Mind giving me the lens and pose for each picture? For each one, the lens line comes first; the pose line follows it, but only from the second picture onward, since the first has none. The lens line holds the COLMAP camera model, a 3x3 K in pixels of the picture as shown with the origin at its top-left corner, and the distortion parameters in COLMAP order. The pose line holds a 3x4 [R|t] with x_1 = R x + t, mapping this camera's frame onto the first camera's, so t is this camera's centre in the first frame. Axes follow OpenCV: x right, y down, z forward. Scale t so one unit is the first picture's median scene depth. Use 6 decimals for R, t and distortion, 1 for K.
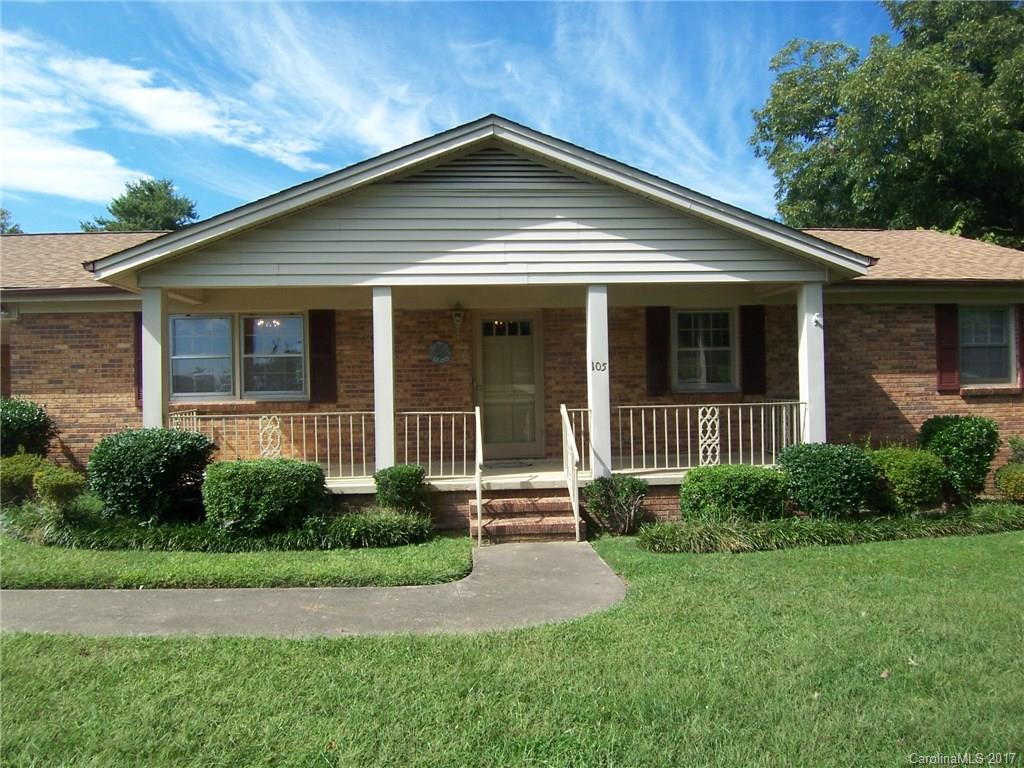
lens RADIAL K [[700.7, 0, 512.0], [0, 700.7, 384.0], [0, 0, 1]] dist [0.005933, -0.034593]
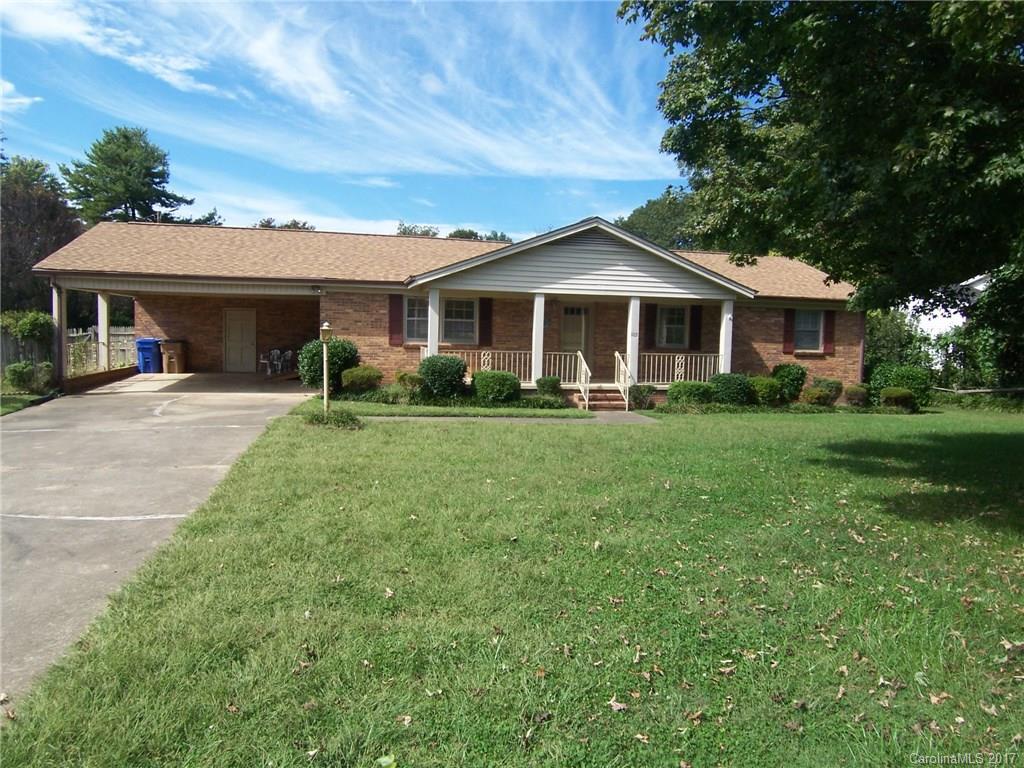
lens RADIAL K [[700.7, 0, 512.0], [0, 700.7, 384.0], [0, 0, 1]] dist [0.005933, -0.034593]
pose [[0.988089, 0.031649, 0.150597, -0.537700], [-0.042354, 0.996758, 0.068414, -0.004523], [-0.147943, -0.073978, 0.986225, -1.028388]]
